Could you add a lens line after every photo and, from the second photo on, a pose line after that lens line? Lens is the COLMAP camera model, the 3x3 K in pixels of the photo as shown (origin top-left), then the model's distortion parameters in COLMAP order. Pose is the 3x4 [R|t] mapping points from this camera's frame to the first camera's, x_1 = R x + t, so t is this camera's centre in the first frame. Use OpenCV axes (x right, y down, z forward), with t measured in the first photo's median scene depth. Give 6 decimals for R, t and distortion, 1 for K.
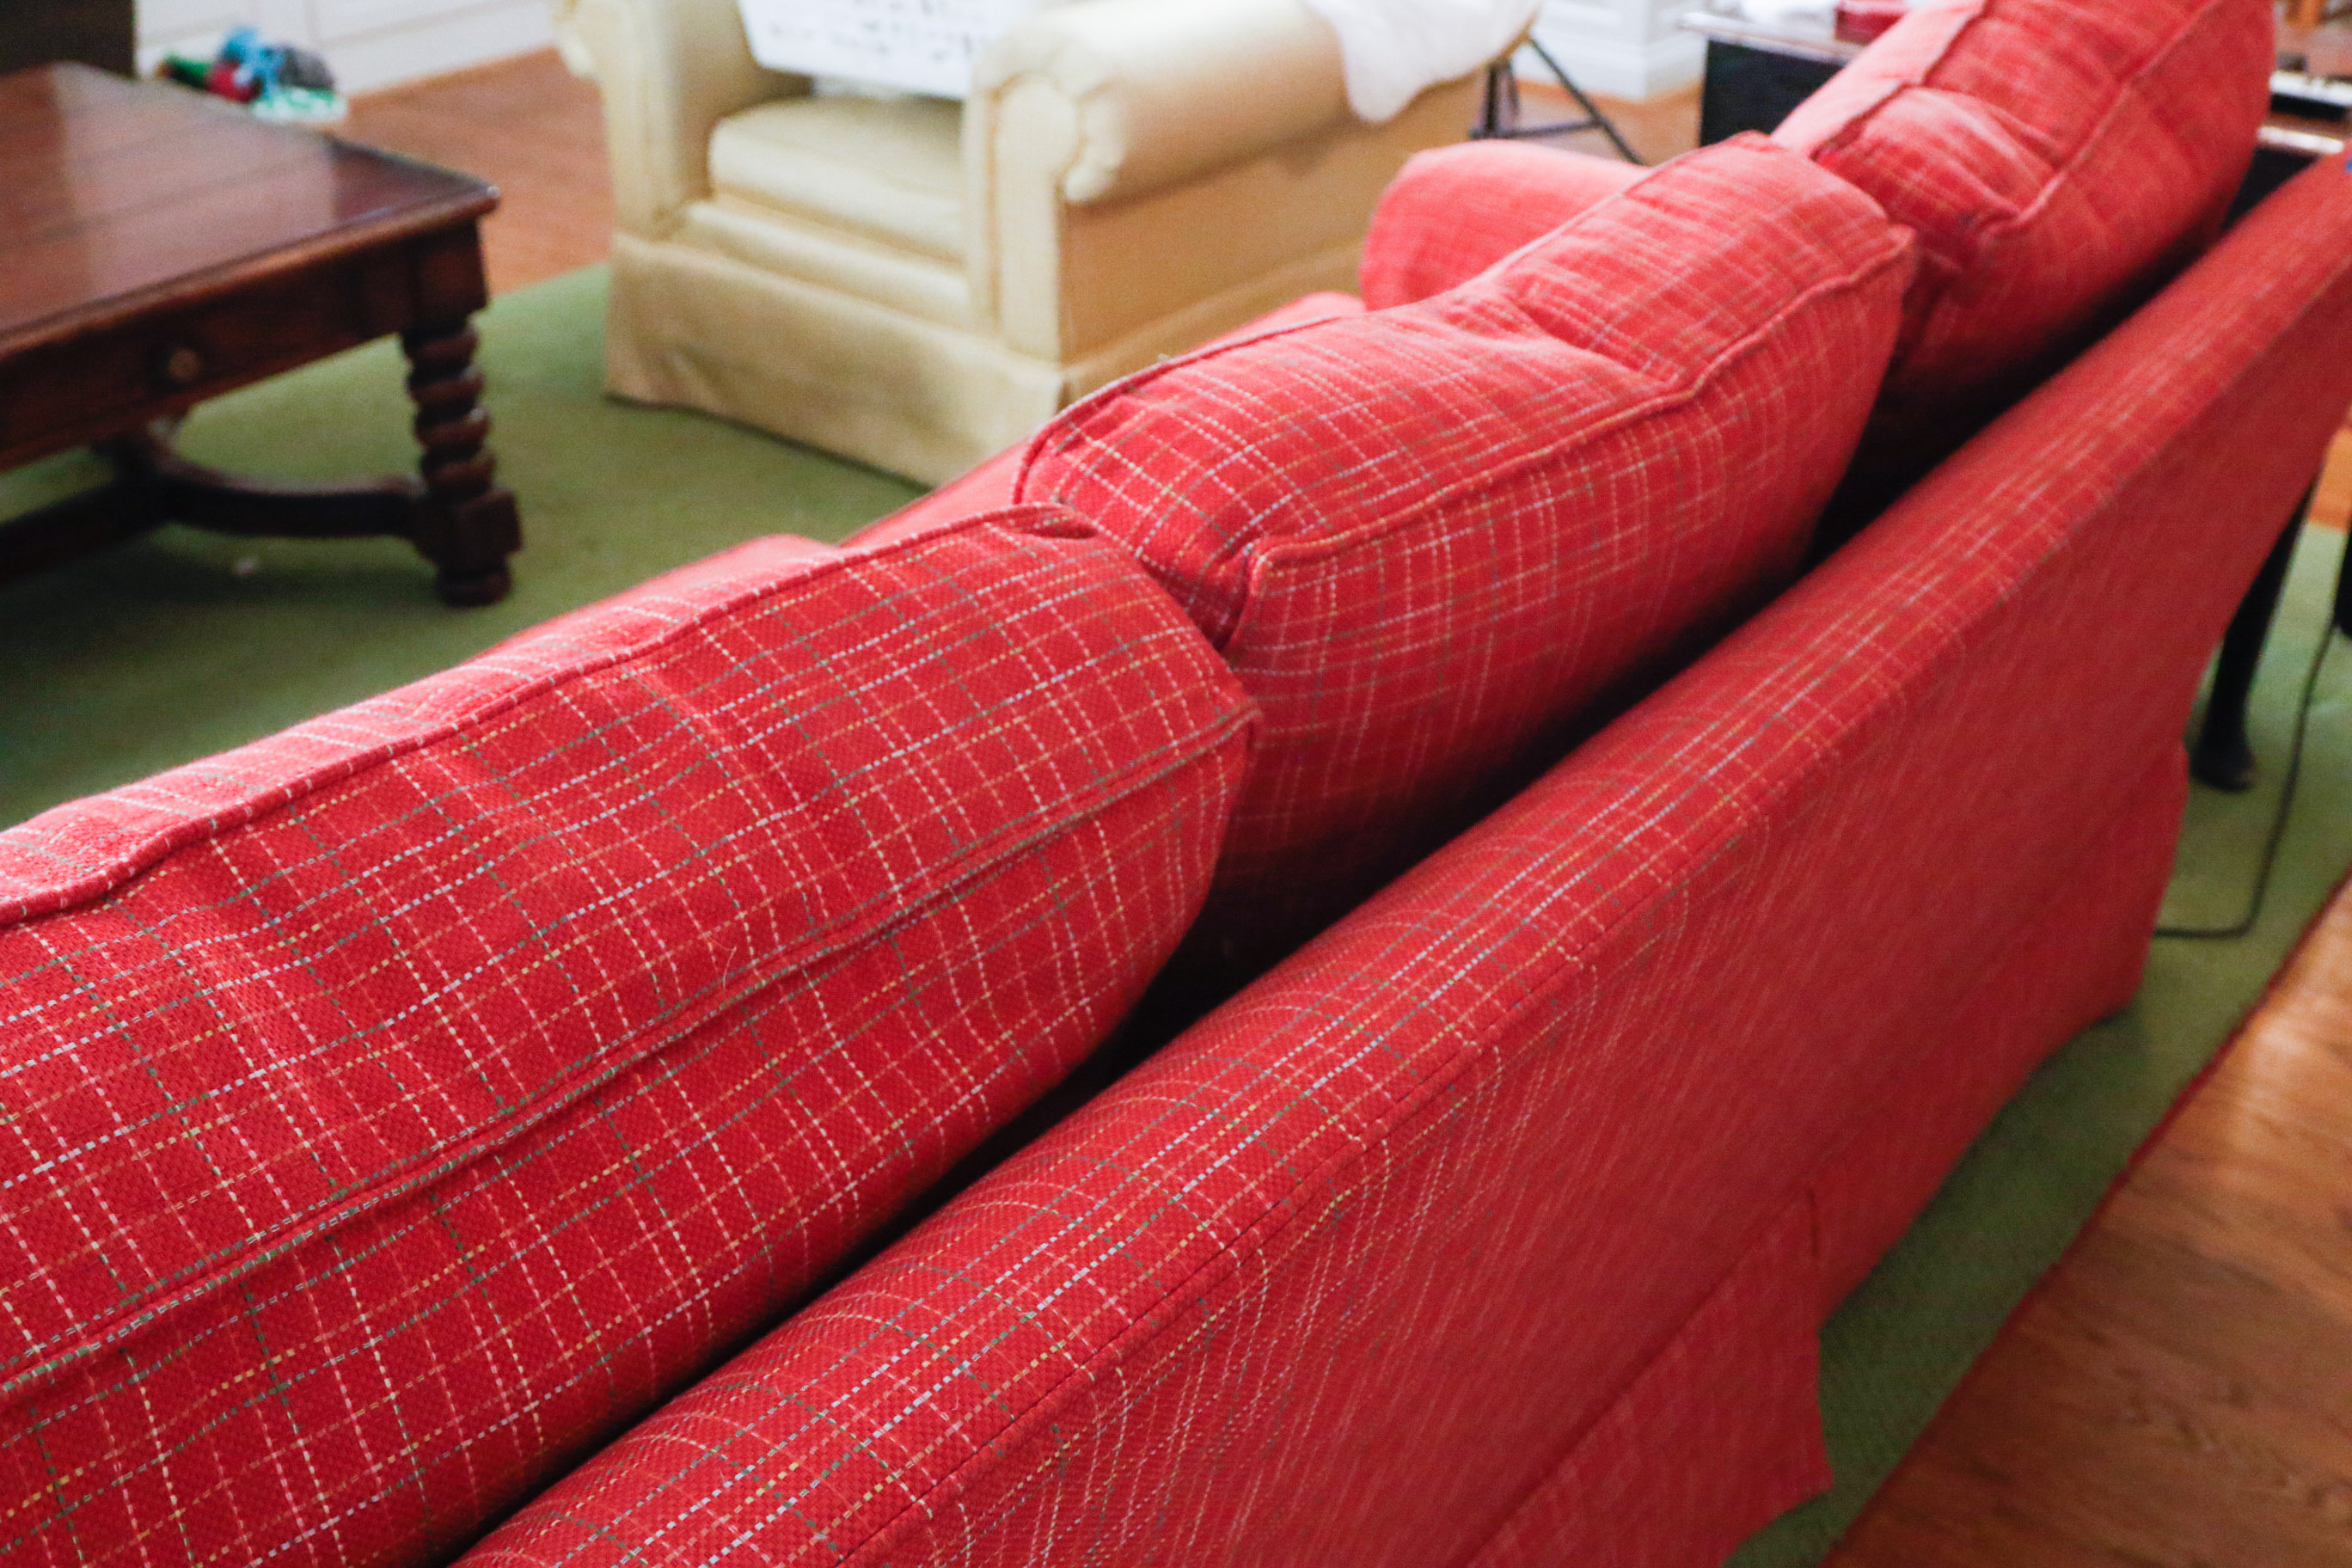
lens RADIAL K [[2491.0, 0, 1176.2], [0, 2491.0, 792.4], [0, 0, 1]] dist [-0.117814, 0.000000]
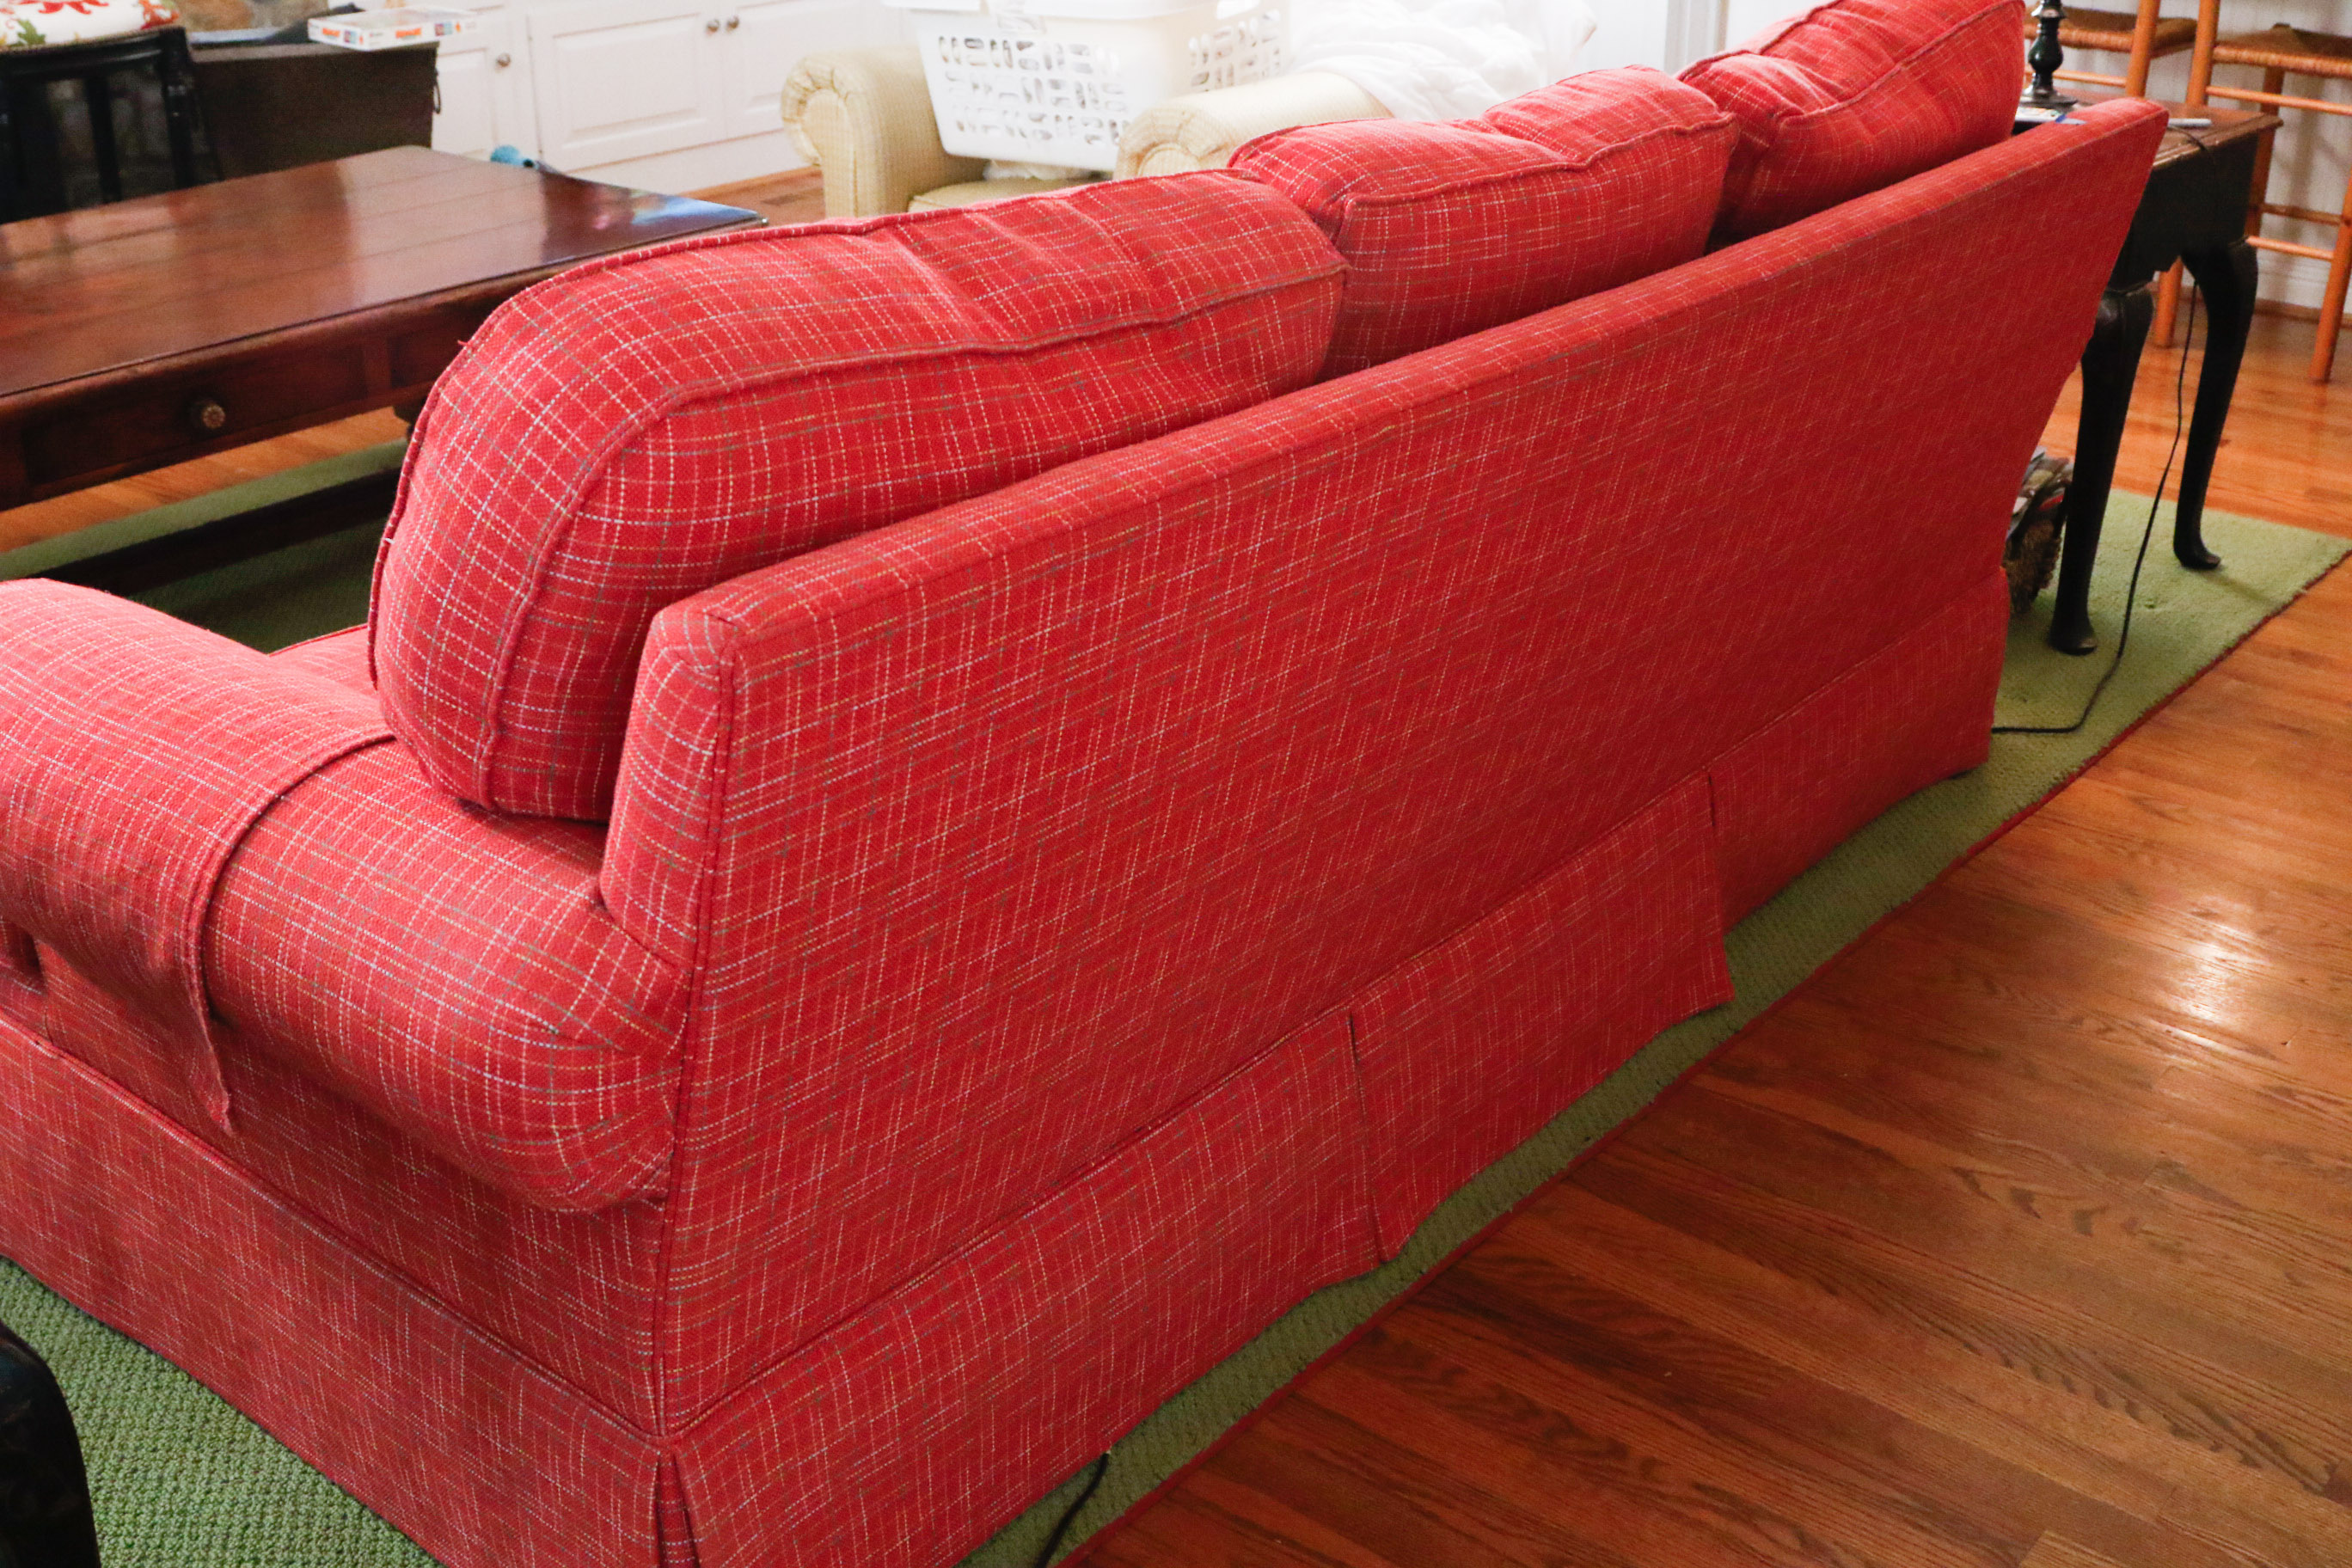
lens RADIAL K [[2491.0, 0, 1176.0], [0, 2491.0, 772.6], [0, 0, 1]] dist [-0.117814, 0.000000]
pose [[0.999616, 0.005800, -0.027091, -0.040782], [-0.008369, 0.995373, -0.095718, 0.461045], [0.026411, 0.095908, 0.995040, -0.772951]]
